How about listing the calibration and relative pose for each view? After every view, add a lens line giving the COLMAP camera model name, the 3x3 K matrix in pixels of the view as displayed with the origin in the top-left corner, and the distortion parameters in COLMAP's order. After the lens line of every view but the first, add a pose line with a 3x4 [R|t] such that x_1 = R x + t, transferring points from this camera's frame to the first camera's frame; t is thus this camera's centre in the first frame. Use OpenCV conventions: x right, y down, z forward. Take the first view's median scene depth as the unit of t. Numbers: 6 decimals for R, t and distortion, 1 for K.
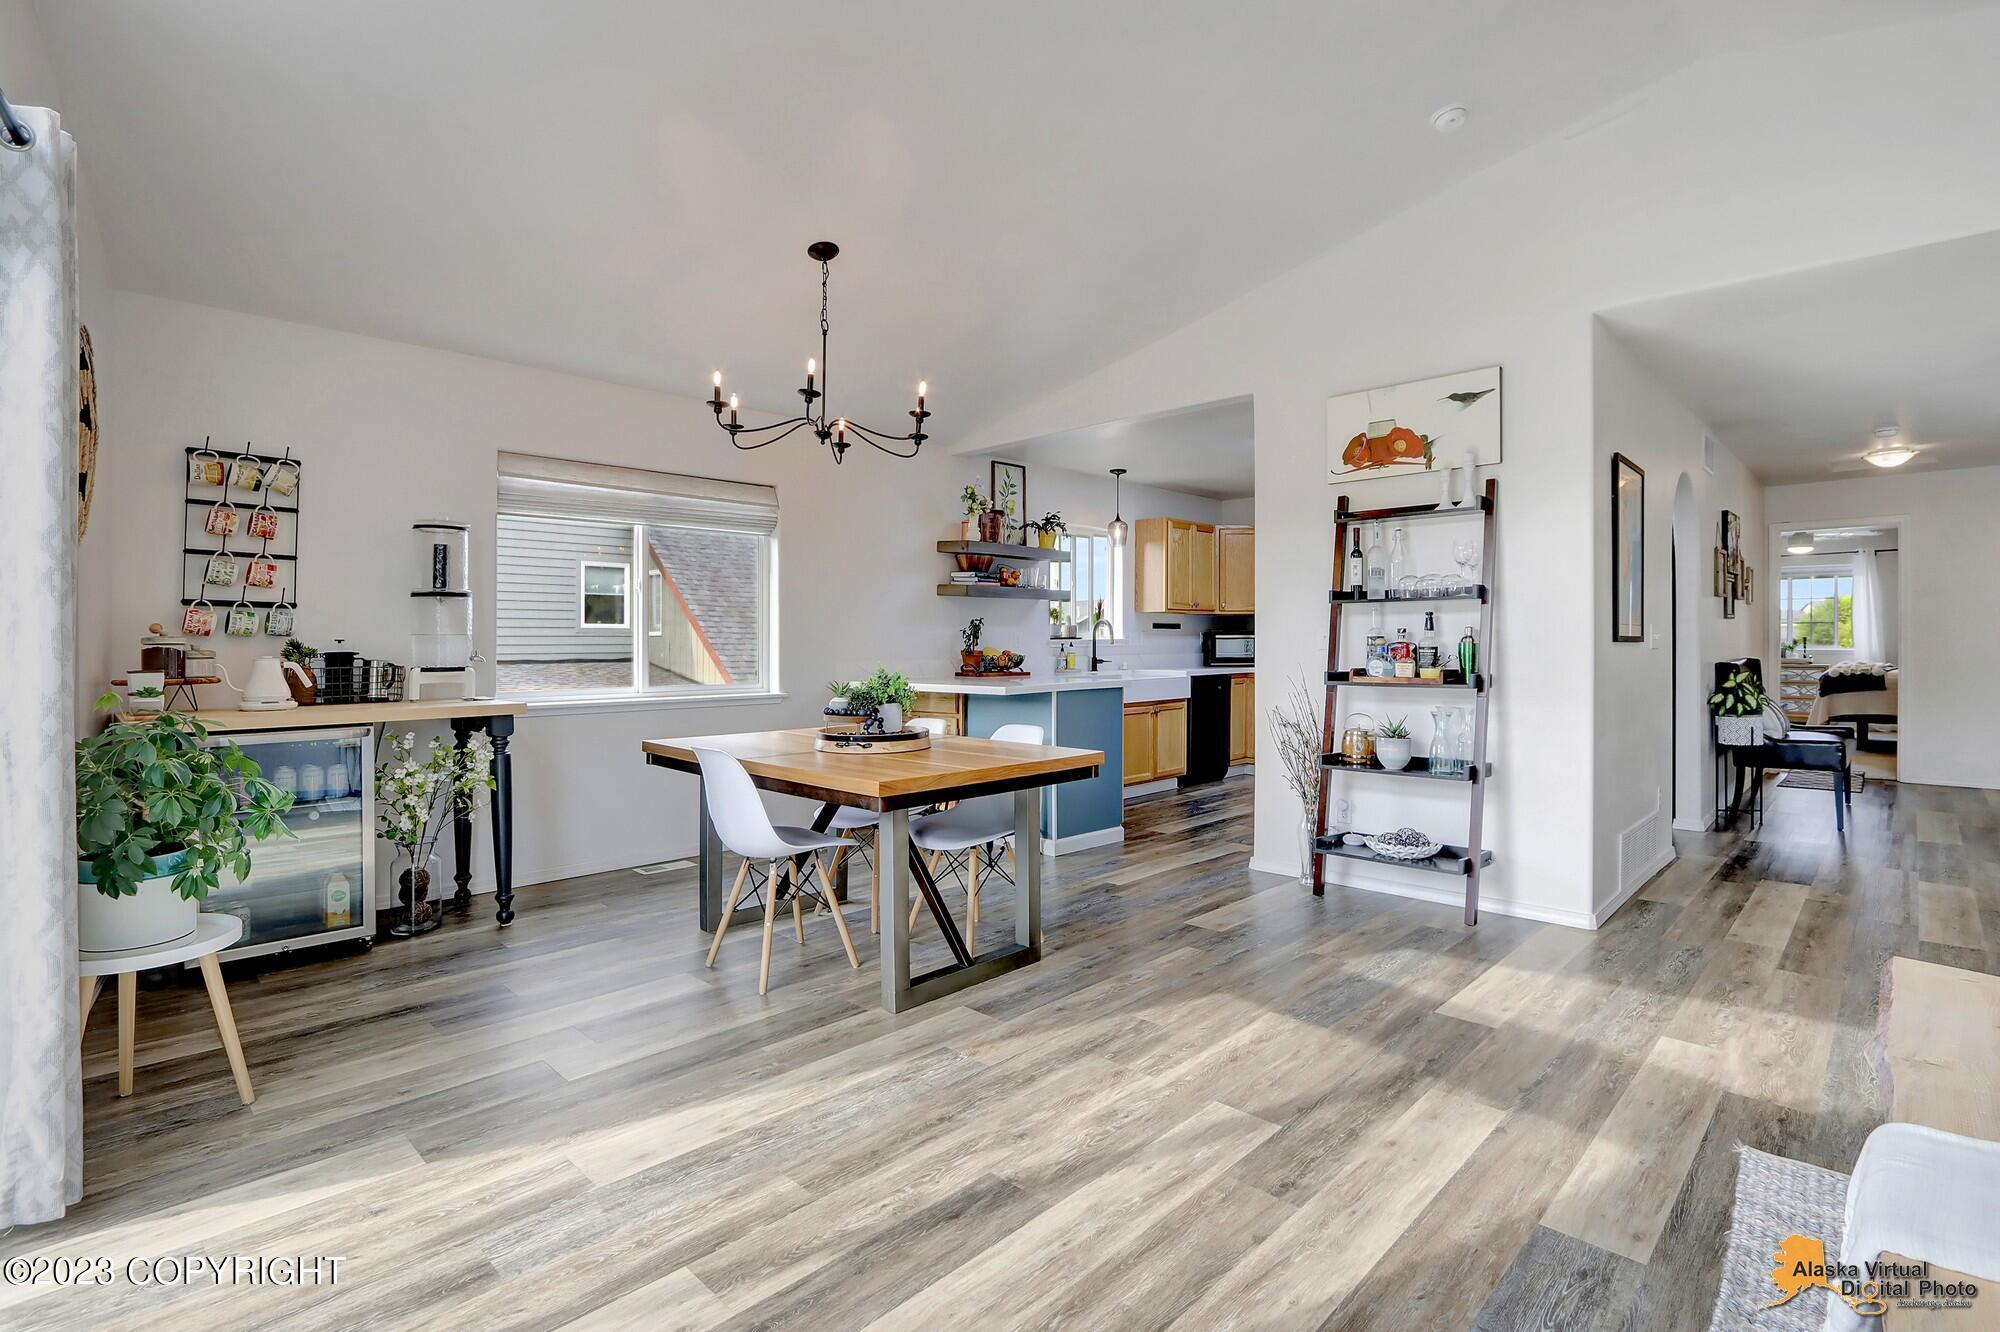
lens RADIAL K [[925.9, 0, 998.8], [0, 925.9, 647.6], [0, 0, 1]] dist [0.001027, -0.000251]
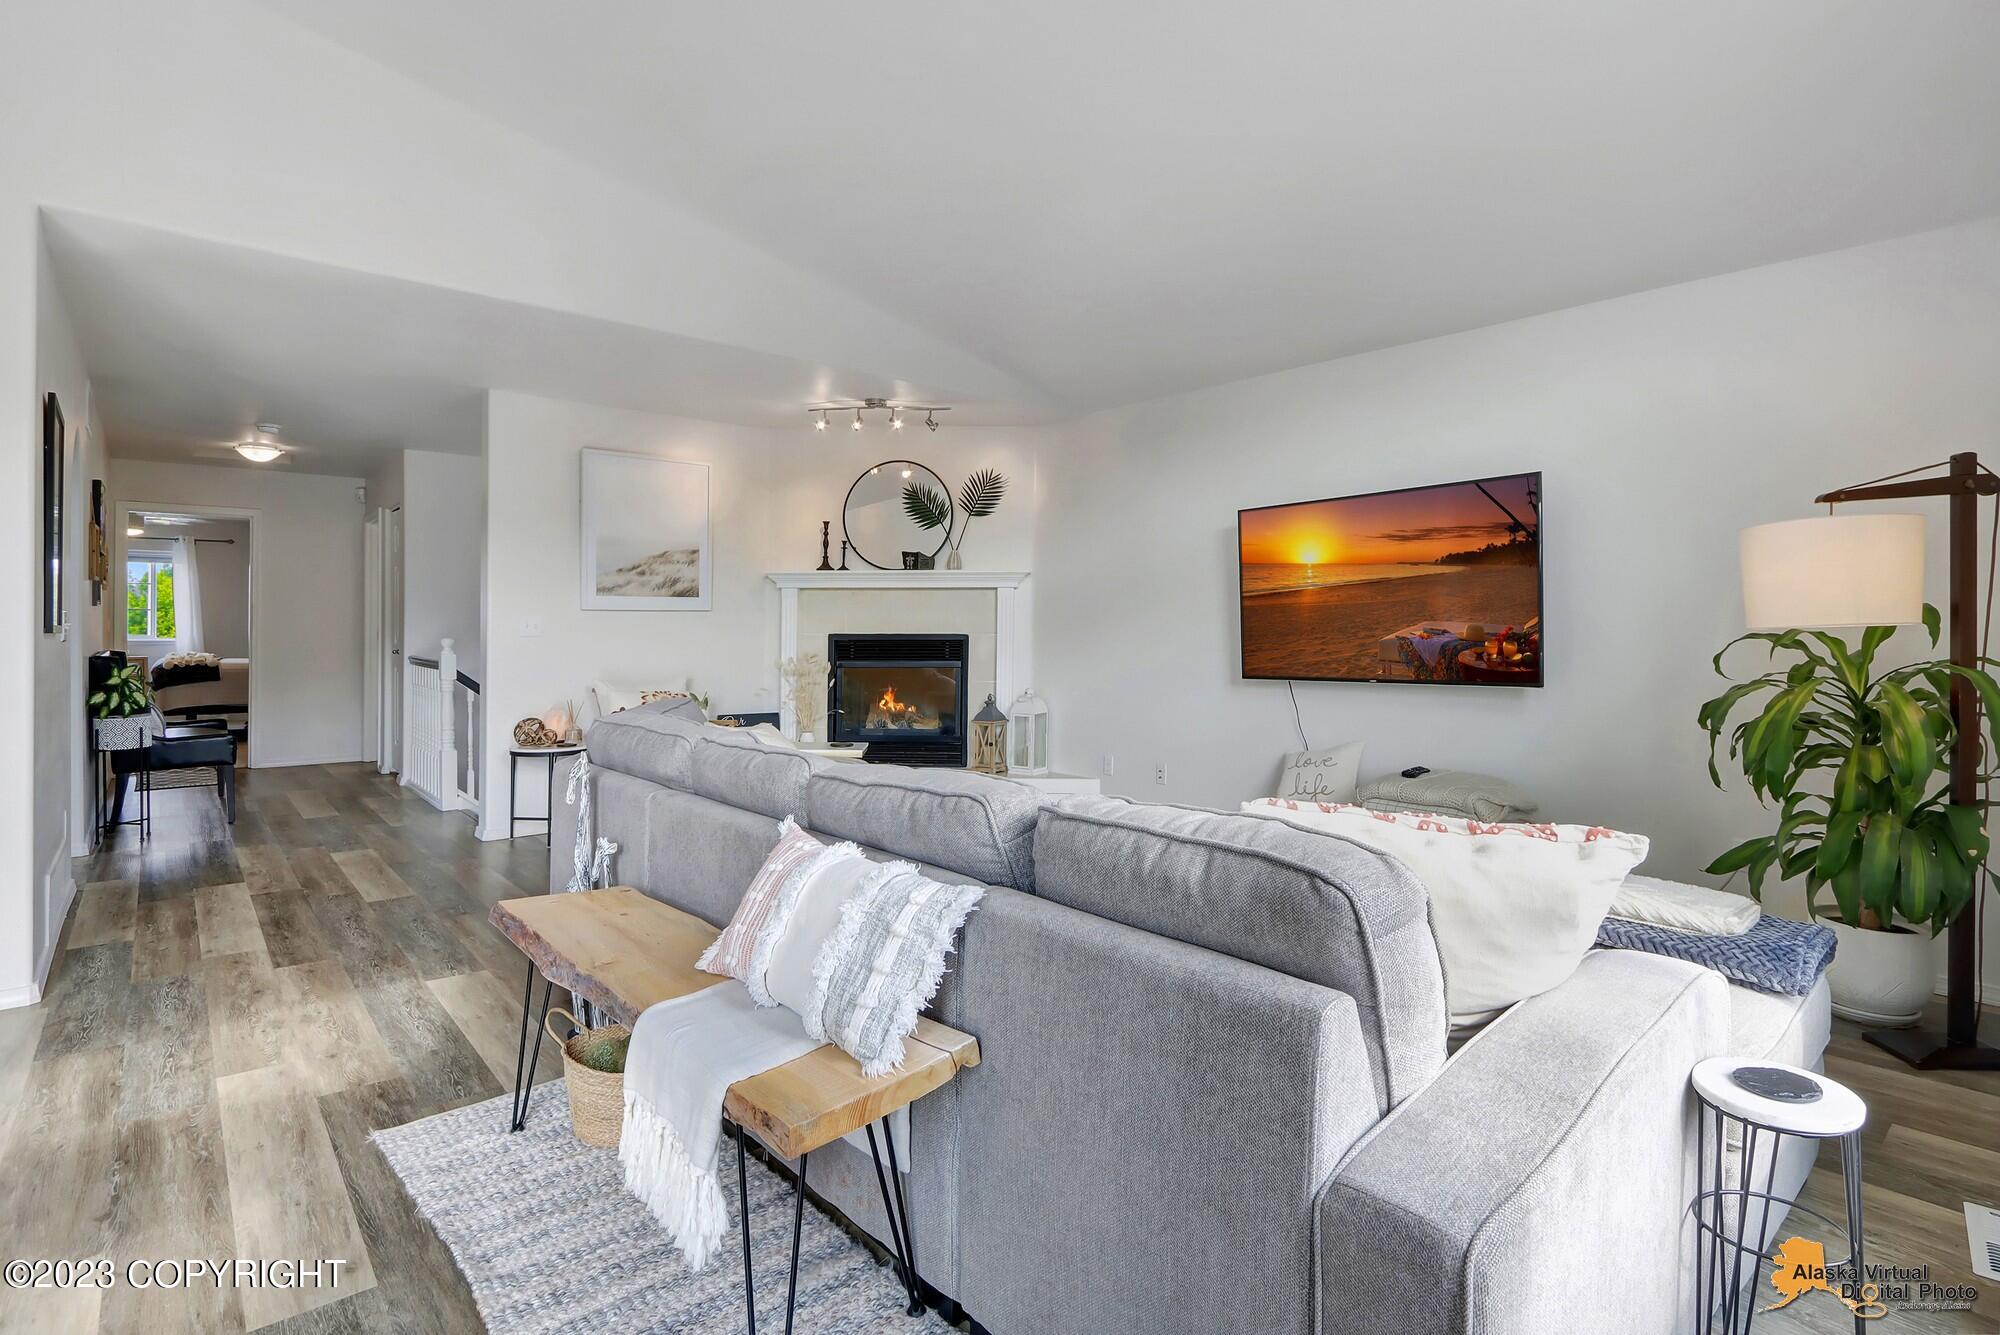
lens RADIAL K [[1019.2, 0, 994.3], [0, 1019.2, 663.0], [0, 0, 1]] dist [-0.006060, -0.001096]
pose [[0.106068, -0.028828, 0.993941, -0.133250], [0.005358, 0.999582, 0.028419, -0.000253], [-0.994344, 0.002311, 0.106178, 0.135672]]
